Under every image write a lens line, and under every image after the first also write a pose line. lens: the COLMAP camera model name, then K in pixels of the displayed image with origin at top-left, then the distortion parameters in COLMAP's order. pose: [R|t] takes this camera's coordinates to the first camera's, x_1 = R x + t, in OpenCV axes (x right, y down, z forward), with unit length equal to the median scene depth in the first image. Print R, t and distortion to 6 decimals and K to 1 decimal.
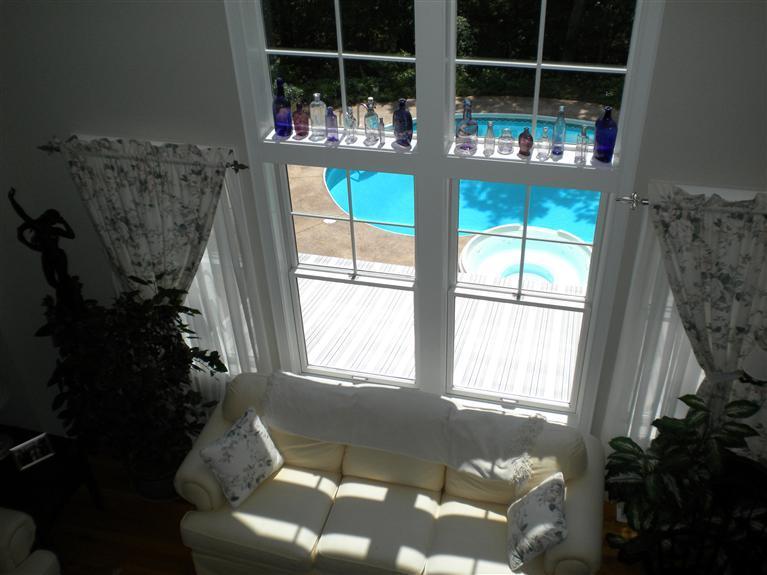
lens RADIAL K [[788.4, 0, 381.7], [0, 788.4, 286.0], [0, 0, 1]] dist [0.008533, 0.000000]
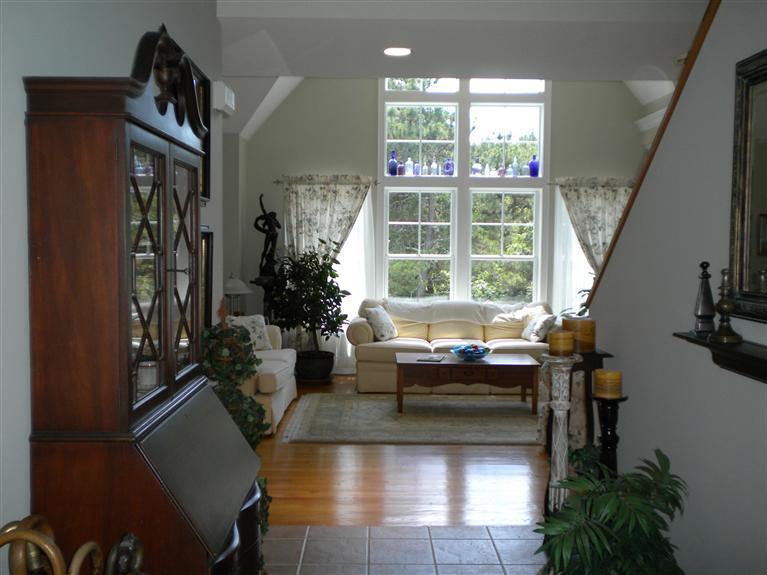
lens RADIAL K [[788.4, 0, 384.3], [0, 788.4, 287.6], [0, 0, 1]] dist [0.008533, 0.000000]
pose [[0.965676, 0.028733, 0.258156, -0.681638], [0.116996, 0.839225, -0.531049, 1.187750], [-0.231910, 0.543025, 0.807058, -0.572246]]
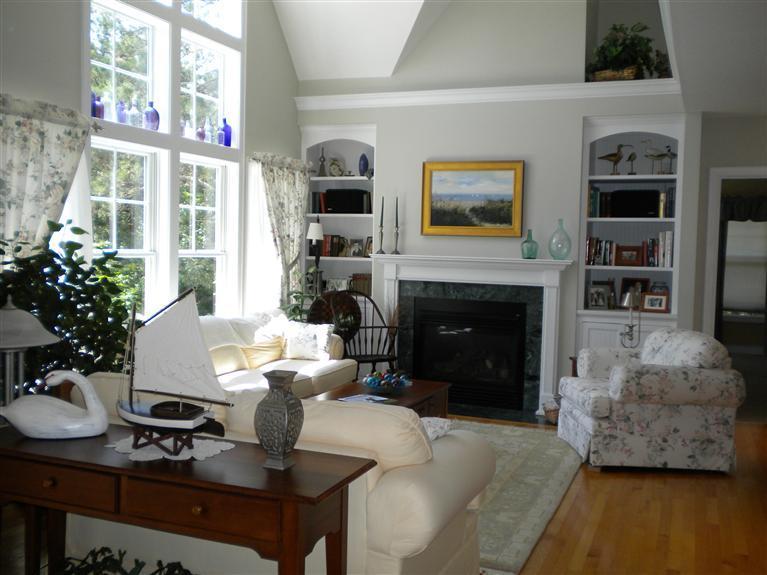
lens RADIAL K [[788.4, 0, 386.9], [0, 788.4, 288.1], [0, 0, 1]] dist [0.008533, 0.000000]
pose [[0.132295, -0.019129, 0.991026, -1.318256], [0.559120, 0.827008, -0.058676, 0.377152], [-0.818464, 0.561865, 0.120104, 0.583682]]
